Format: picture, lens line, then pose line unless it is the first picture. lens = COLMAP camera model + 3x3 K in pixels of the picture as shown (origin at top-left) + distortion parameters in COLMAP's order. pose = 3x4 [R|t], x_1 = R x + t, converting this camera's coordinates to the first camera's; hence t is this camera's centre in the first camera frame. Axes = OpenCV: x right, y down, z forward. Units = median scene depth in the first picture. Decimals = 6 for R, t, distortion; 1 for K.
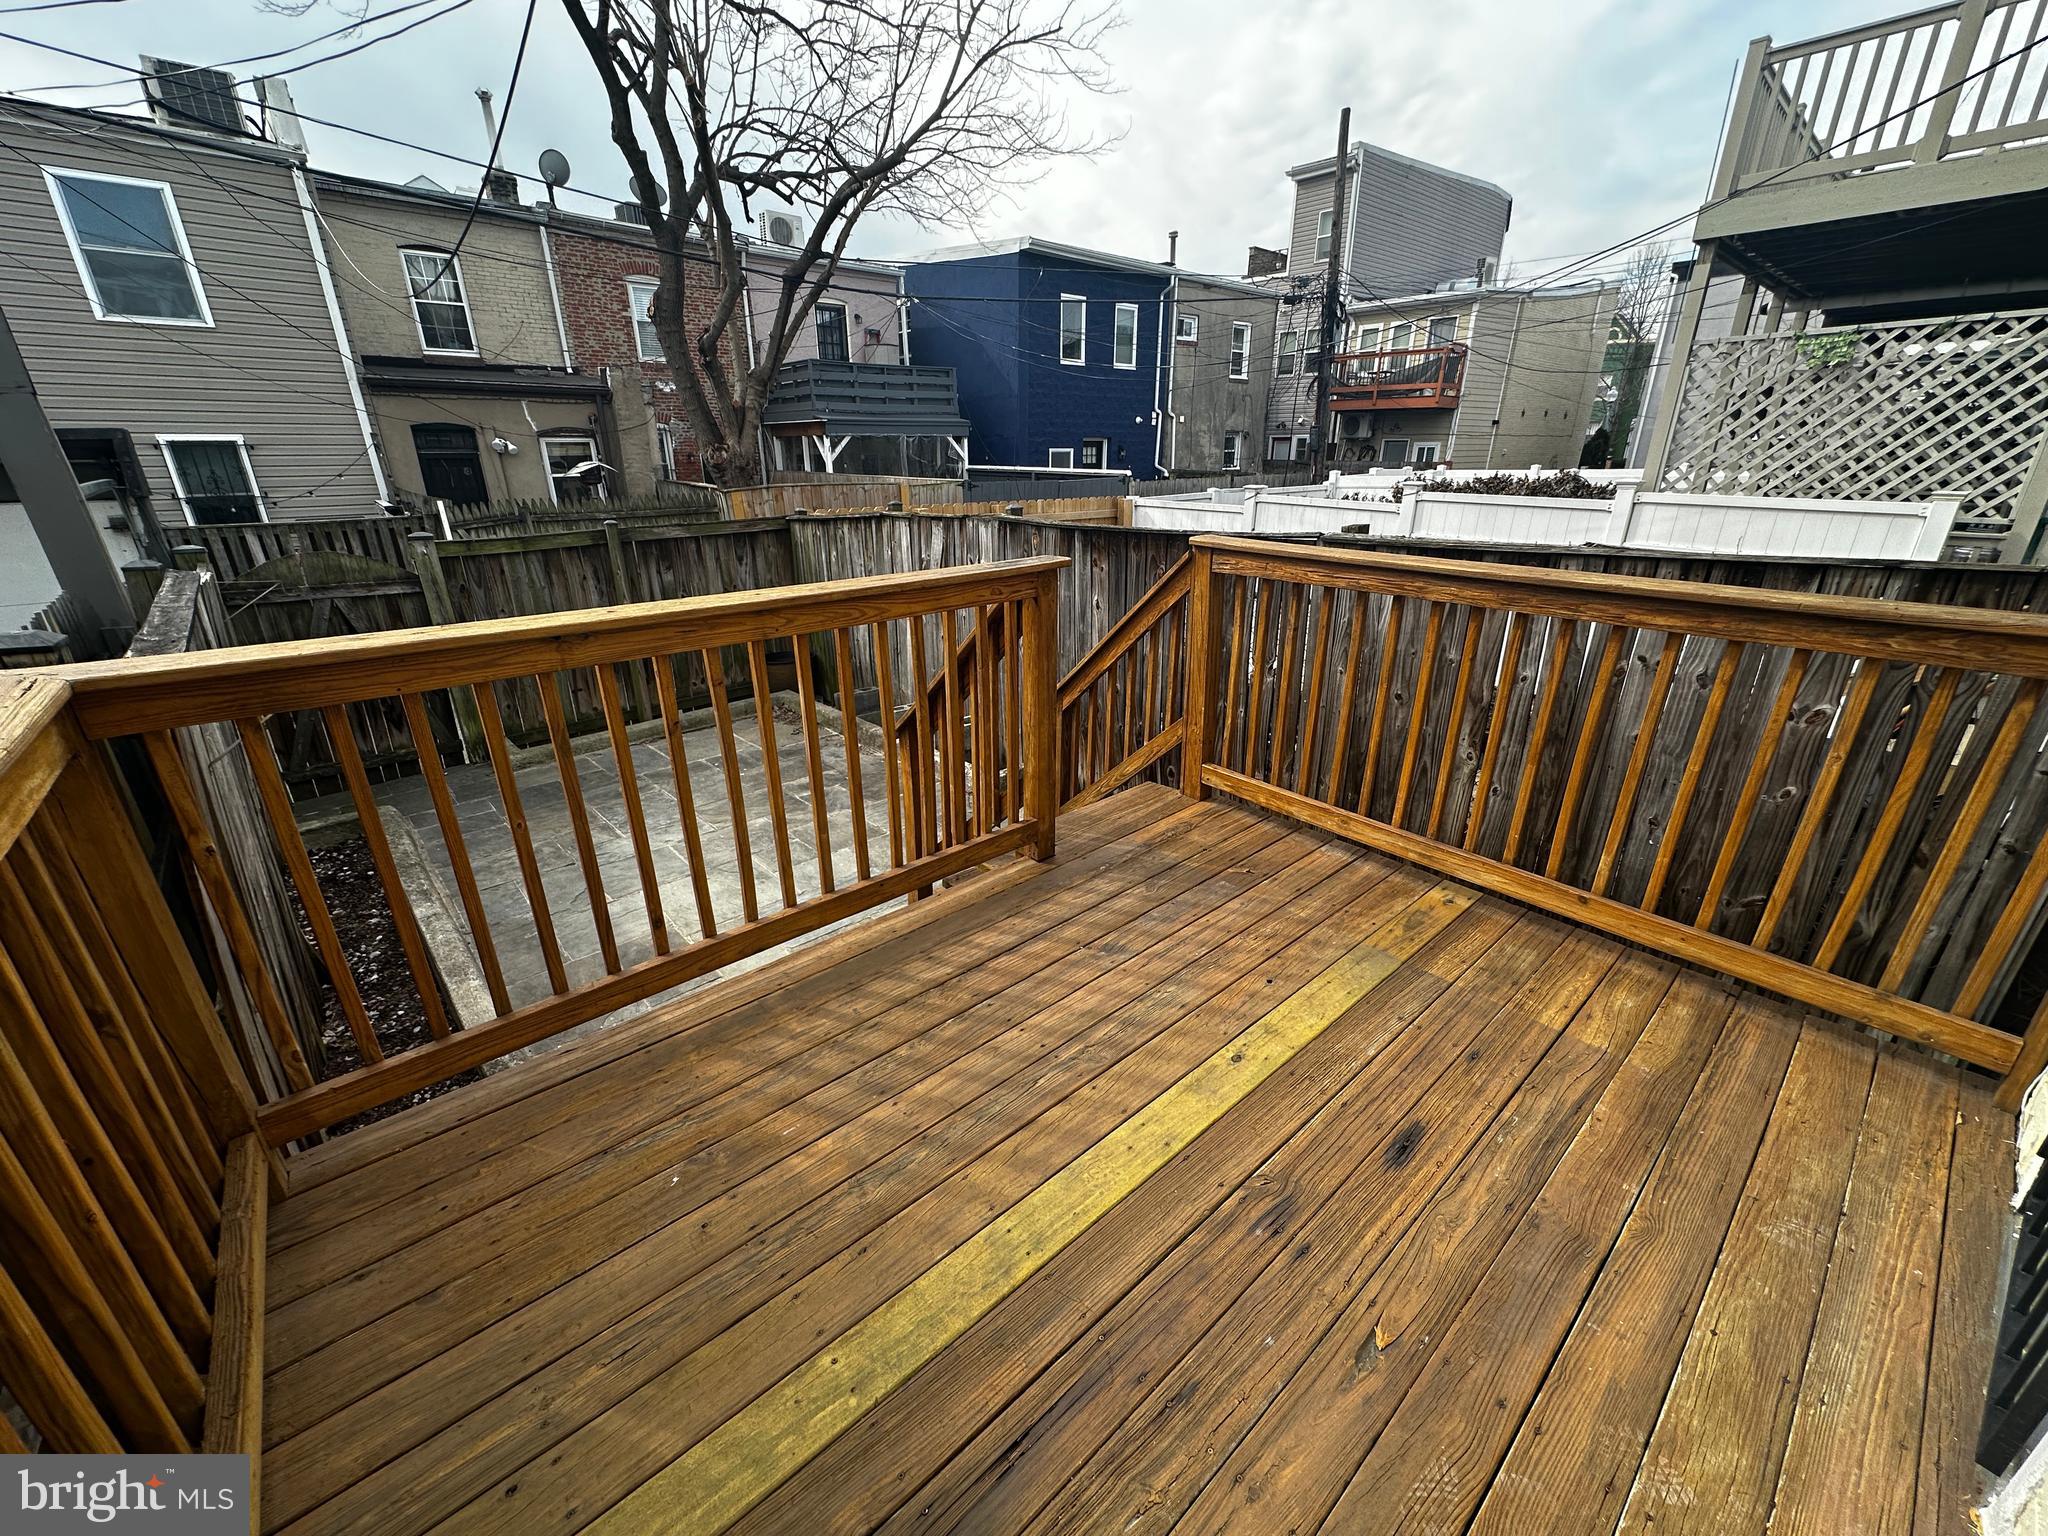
lens RADIAL K [[815.9, 0, 1019.5], [0, 815.9, 760.5], [0, 0, 1]] dist [0.000599, -0.000323]
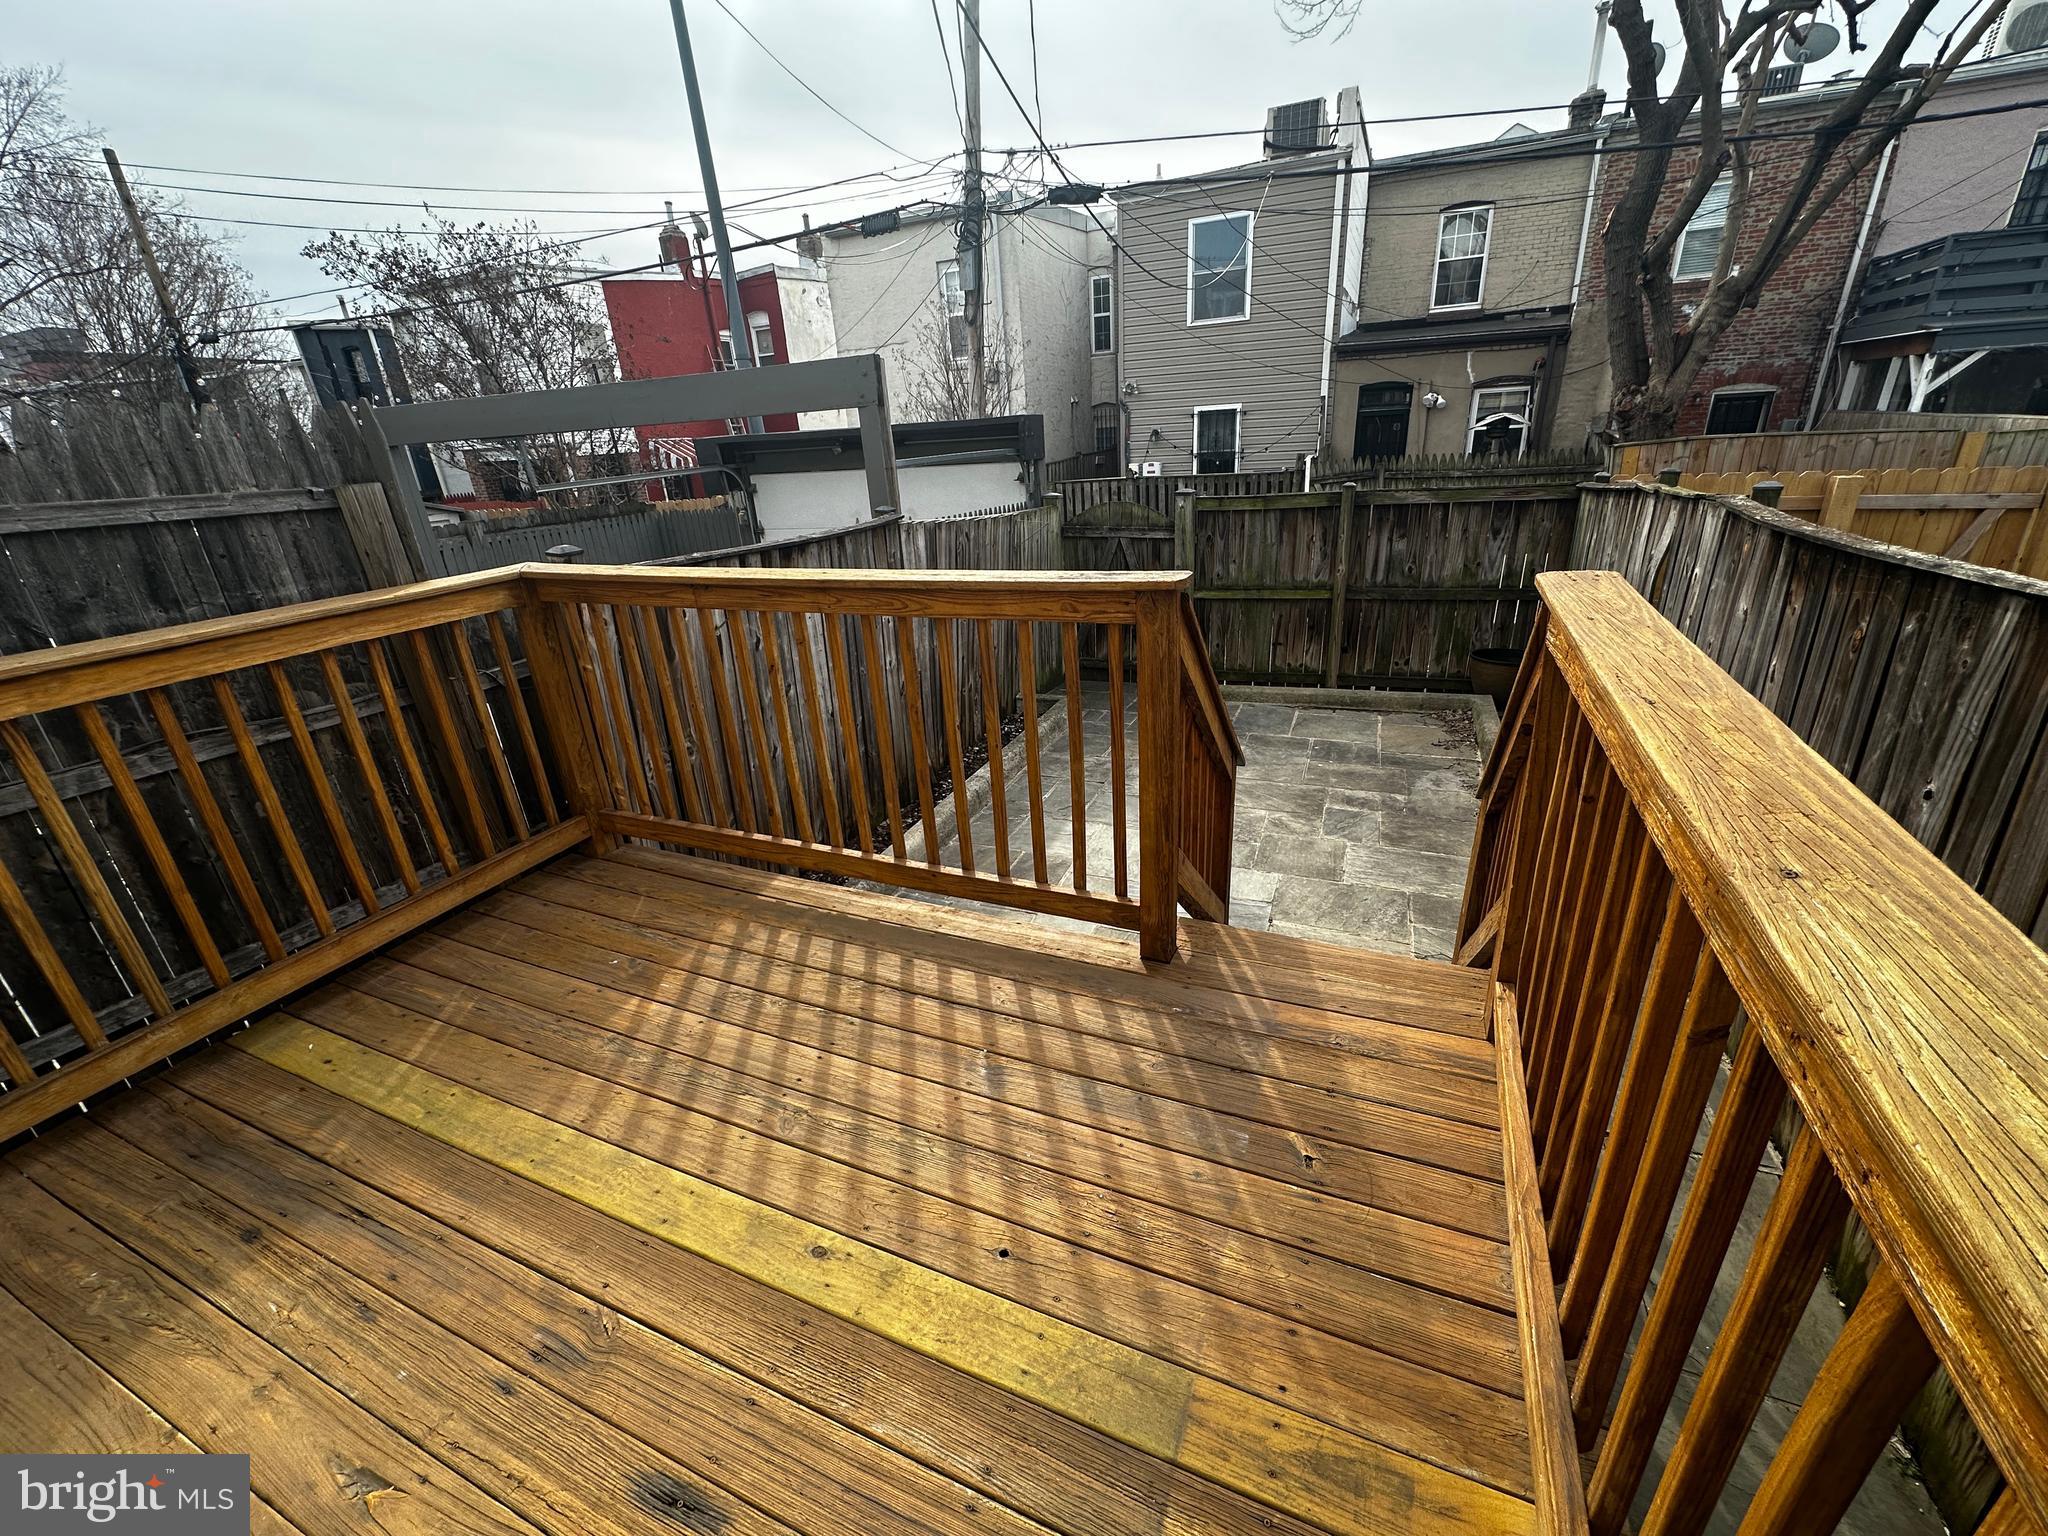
lens RADIAL K [[815.9, 0, 1026.1], [0, 815.9, 757.4], [0, 0, 1]] dist [0.000599, -0.000323]
pose [[0.430592, 0.317804, -0.844743, 0.261279], [-0.271090, 0.938279, 0.214811, -0.088059], [0.860872, 0.136505, 0.490169, 0.224899]]
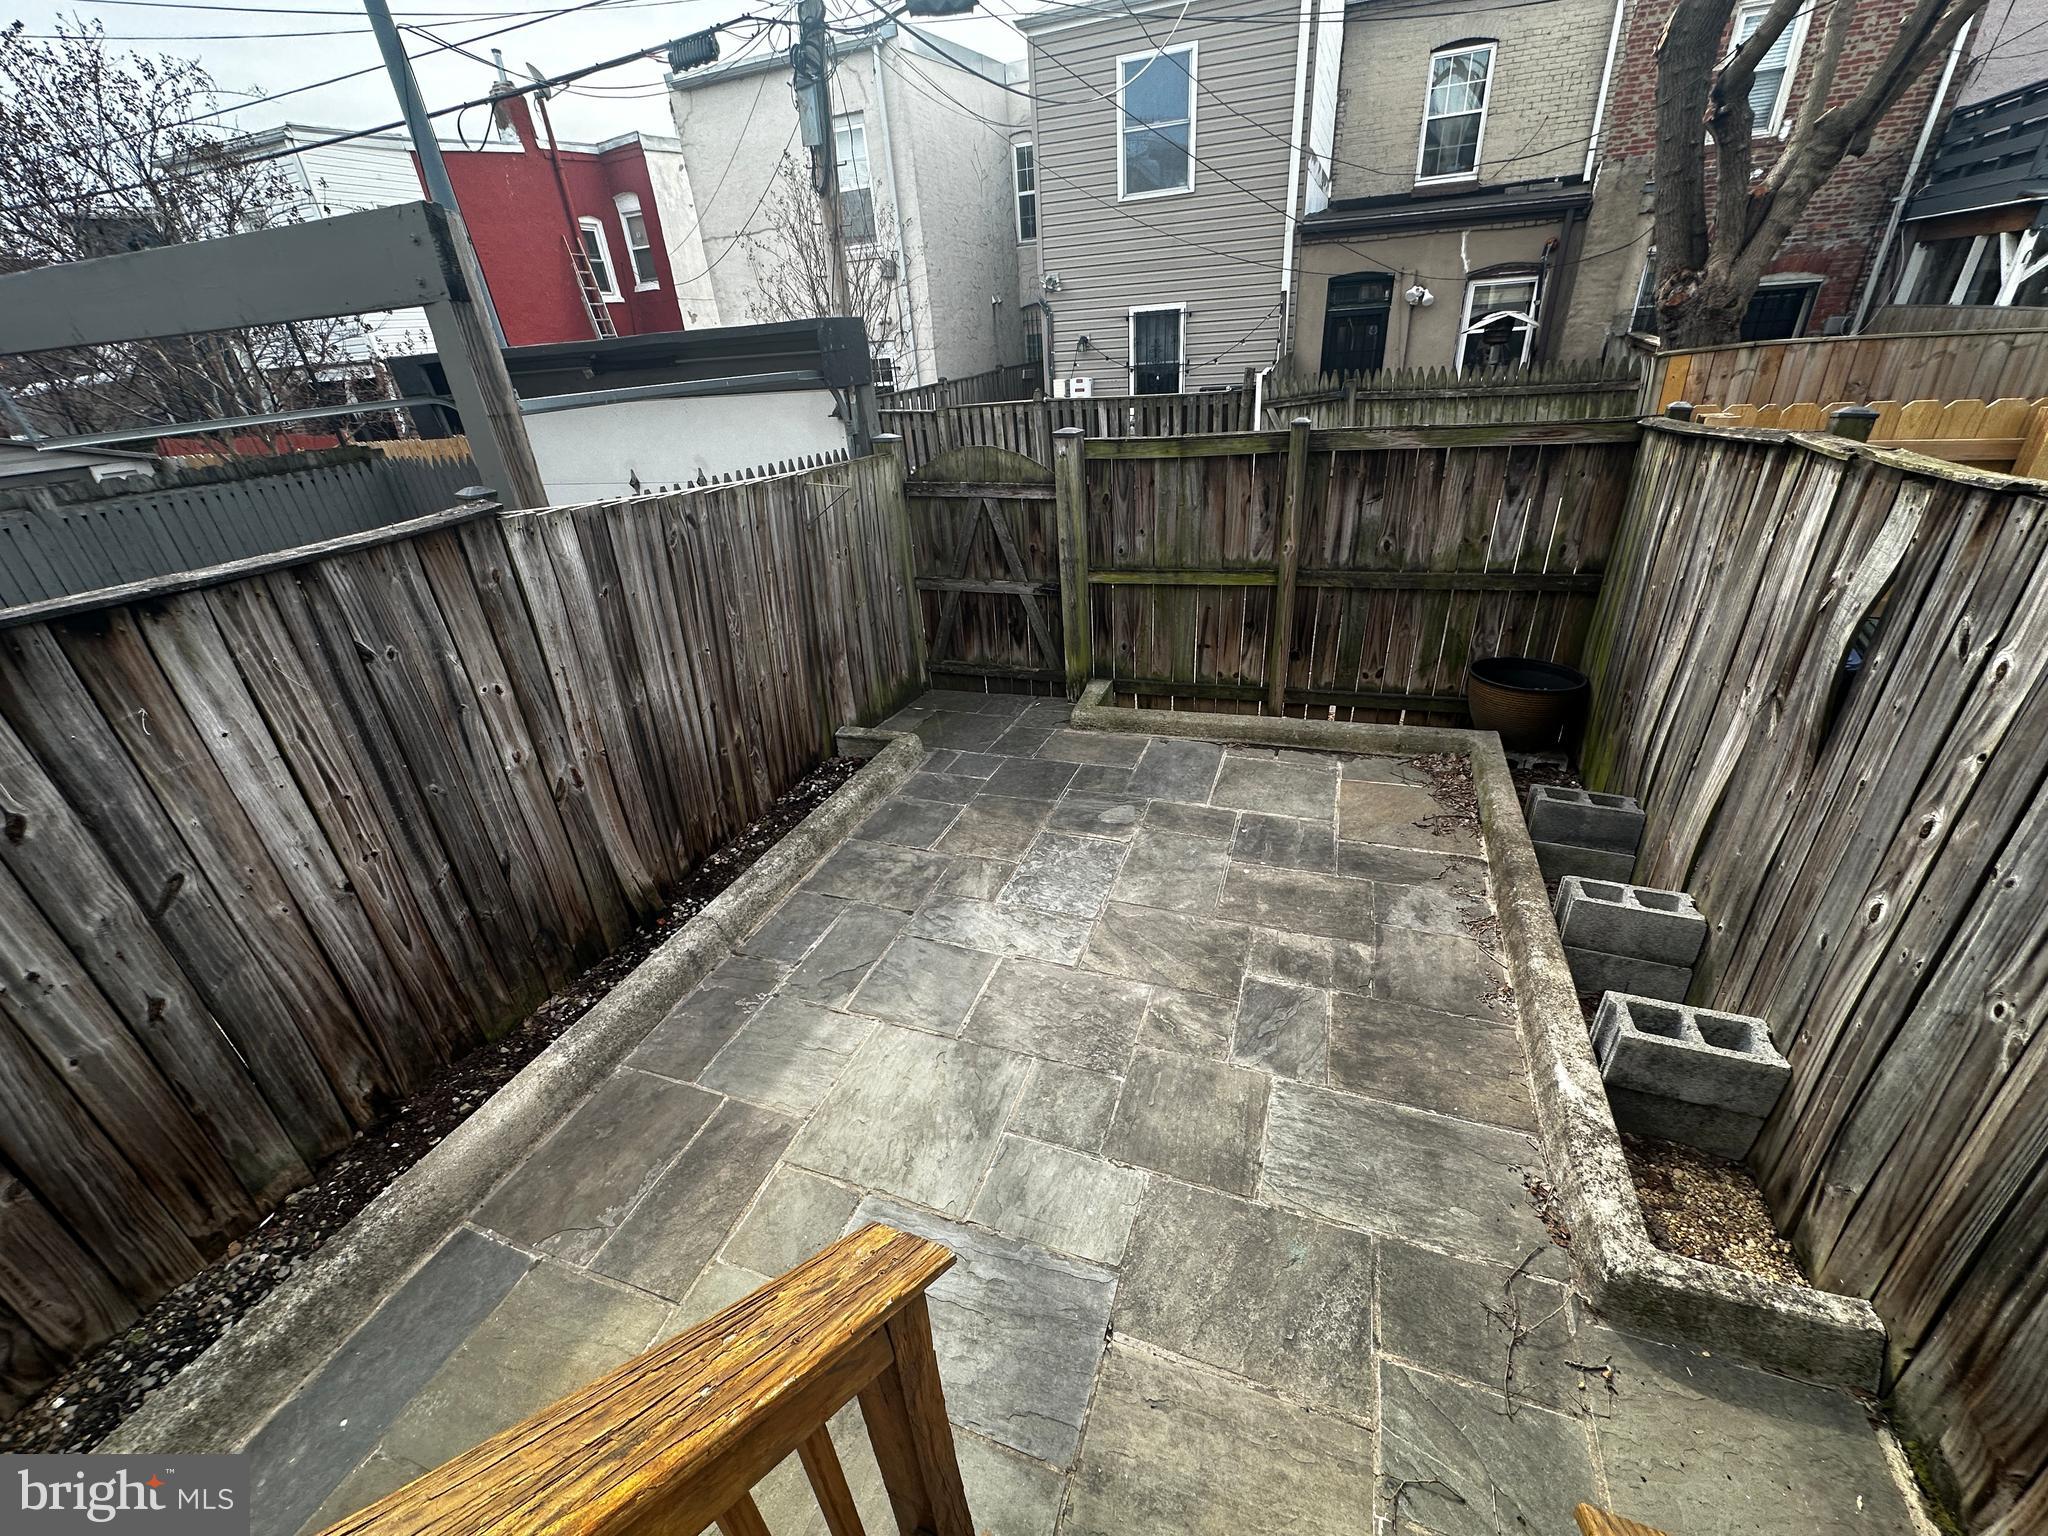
lens RADIAL K [[815.9, 0, 1027.8], [0, 815.9, 757.3], [0, 0, 1]] dist [0.000599, -0.000323]
pose [[0.464720, 0.385297, -0.797234, 0.031414], [-0.257556, 0.920253, 0.294617, -0.175554], [0.847172, 0.068417, 0.526896, 0.471791]]
